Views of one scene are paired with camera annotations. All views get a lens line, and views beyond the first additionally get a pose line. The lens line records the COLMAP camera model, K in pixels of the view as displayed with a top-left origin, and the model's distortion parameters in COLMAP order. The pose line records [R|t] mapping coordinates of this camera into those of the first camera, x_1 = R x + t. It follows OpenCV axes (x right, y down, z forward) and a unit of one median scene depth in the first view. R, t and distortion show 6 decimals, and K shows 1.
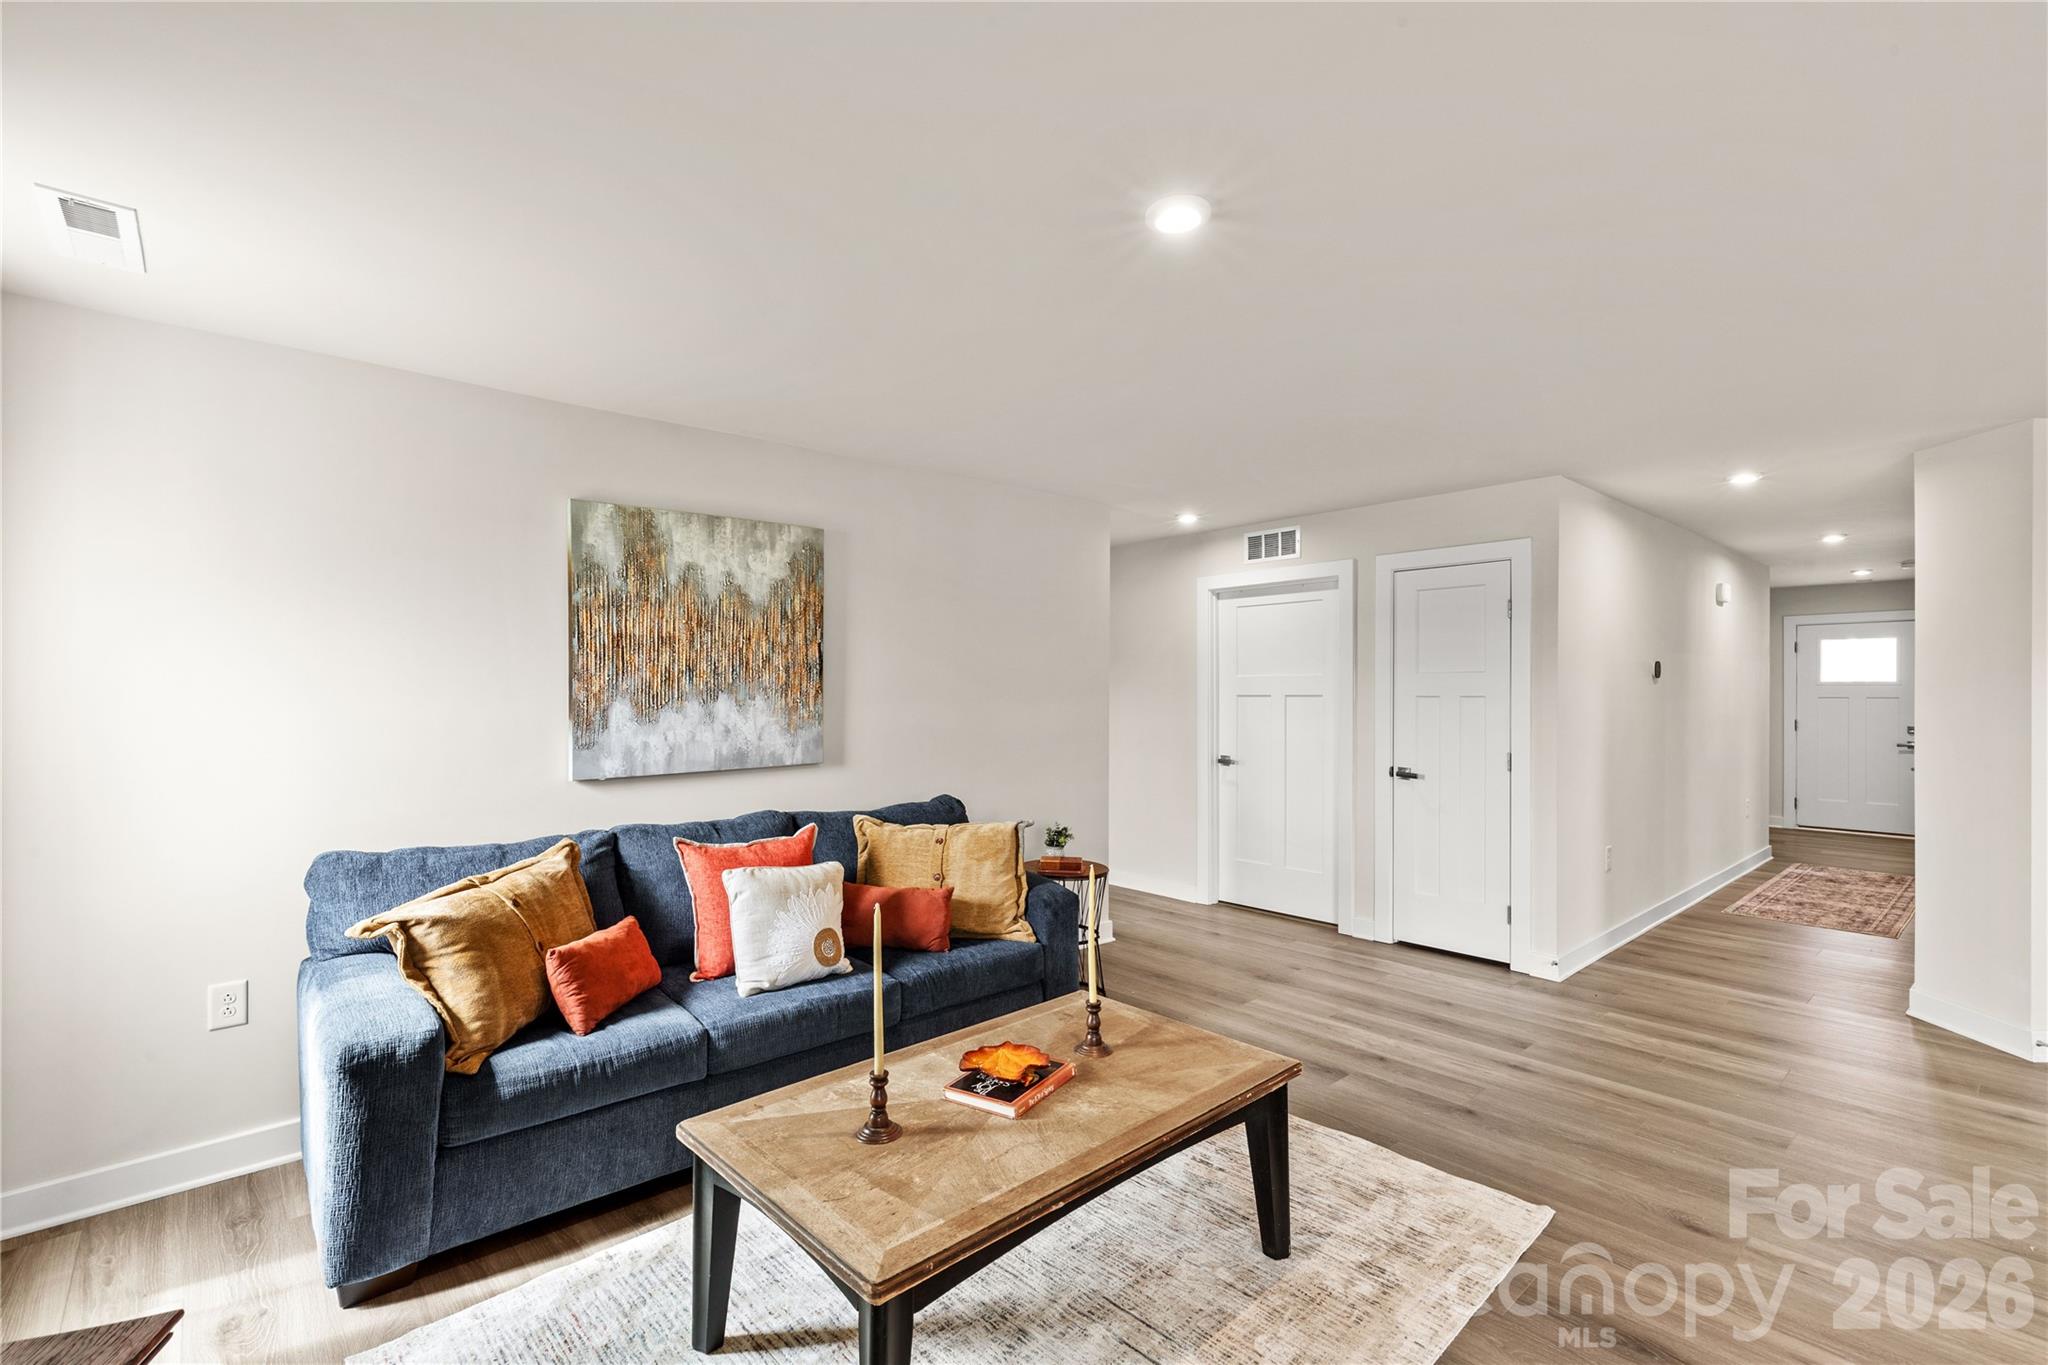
lens RADIAL K [[915.3, 0, 1027.2], [0, 915.3, 683.1], [0, 0, 1]] dist [0.002814, 0.000032]
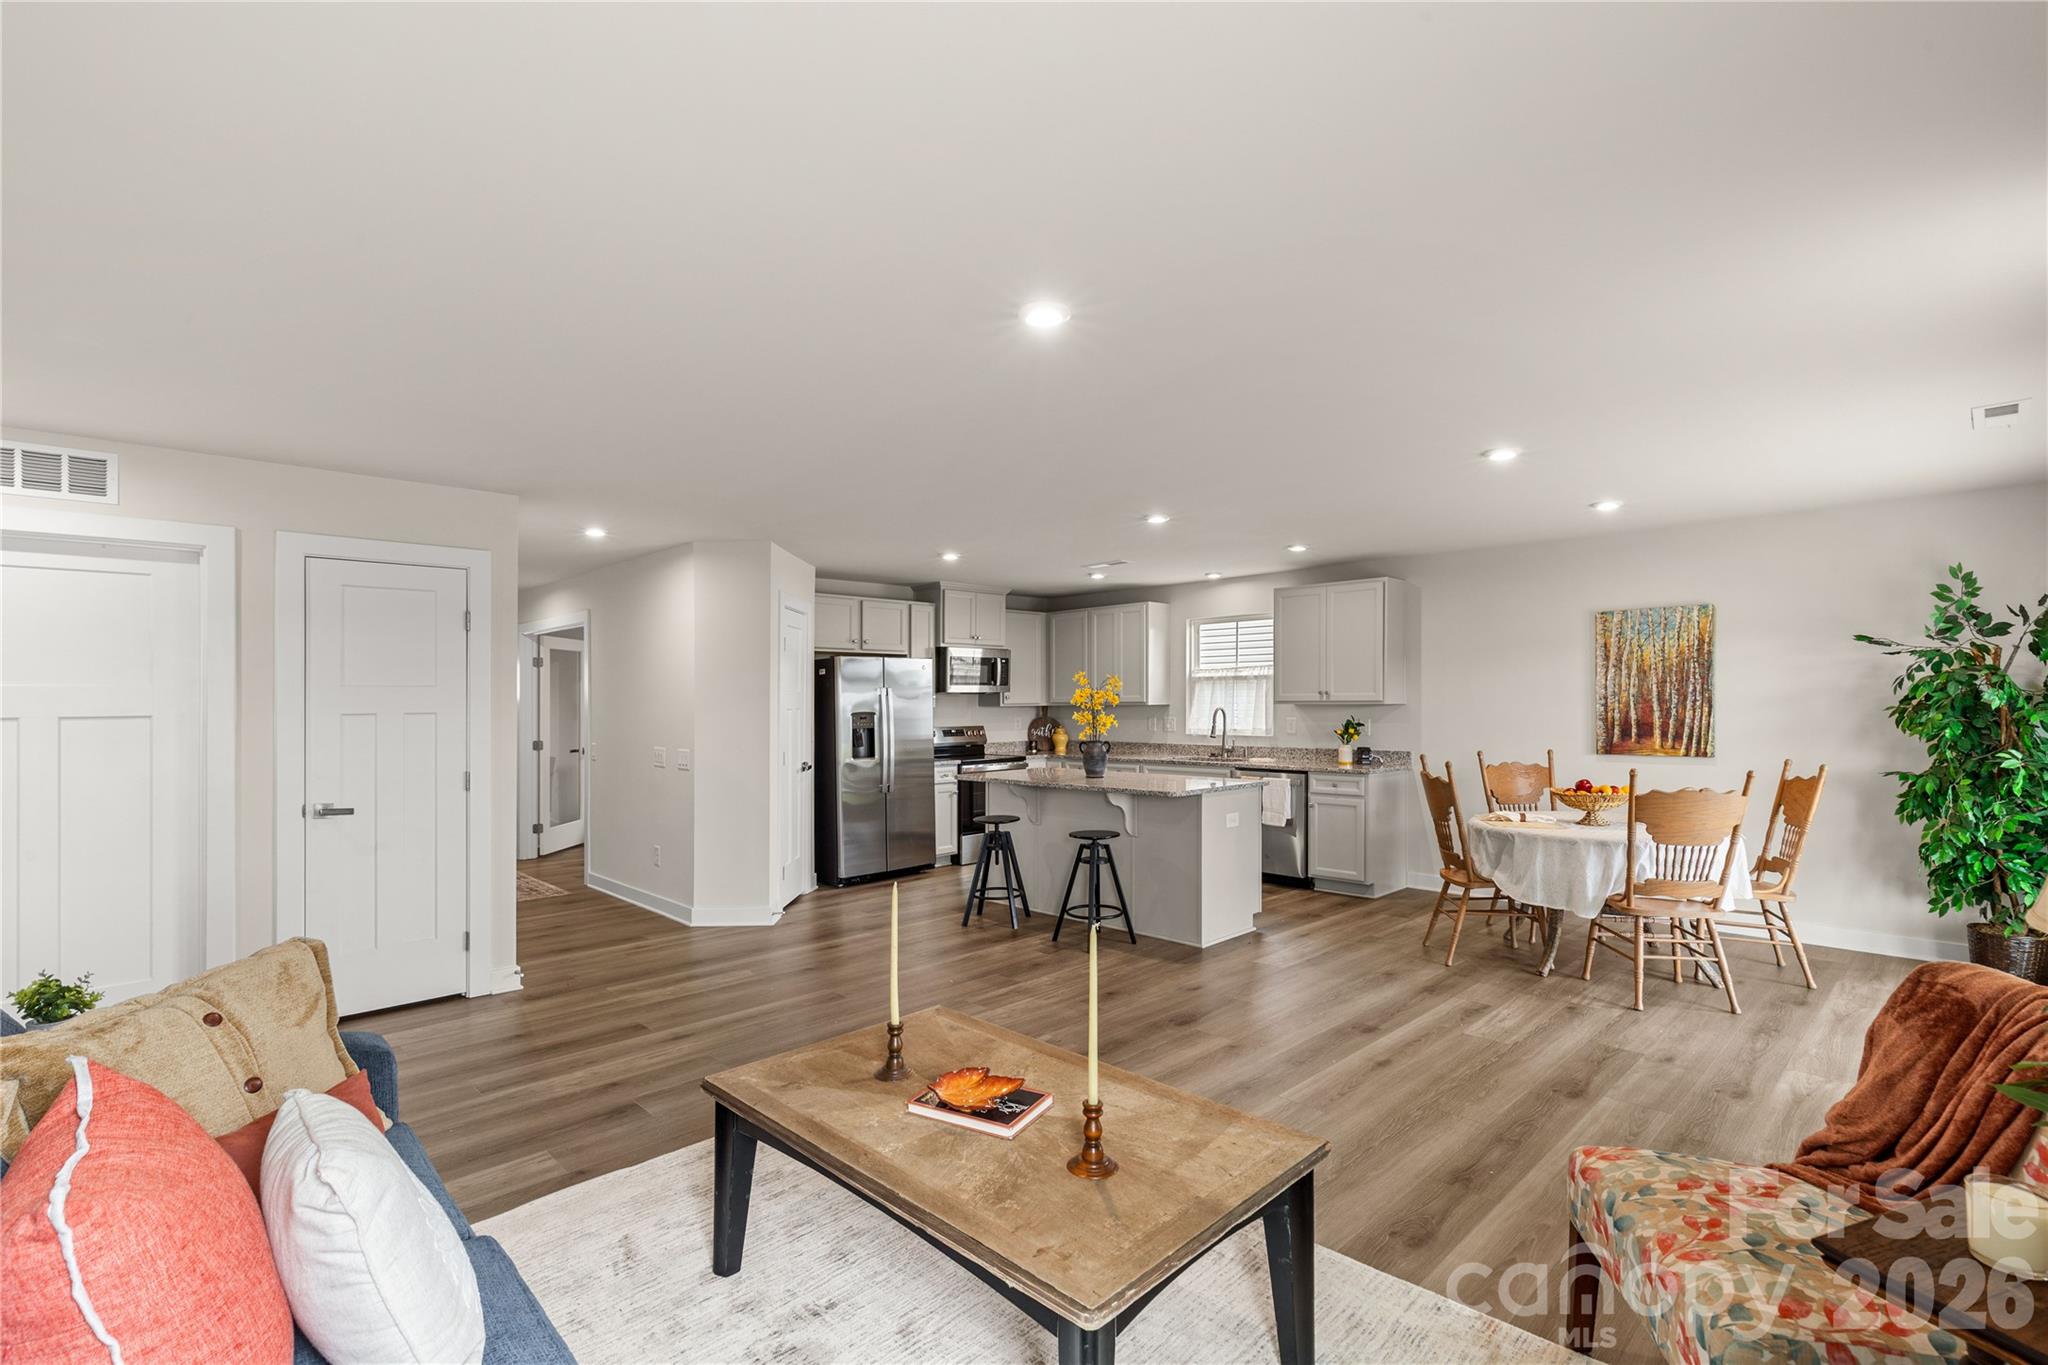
lens RADIAL K [[915.3, 0, 1027.6], [0, 915.3, 699.0], [0, 0, 1]] dist [0.002814, 0.000032]
pose [[-0.035791, 0.005673, 0.999343, -0.527152], [-0.002490, 0.999980, -0.005766, 0.004838], [-0.999356, -0.002694, -0.035776, 0.522173]]
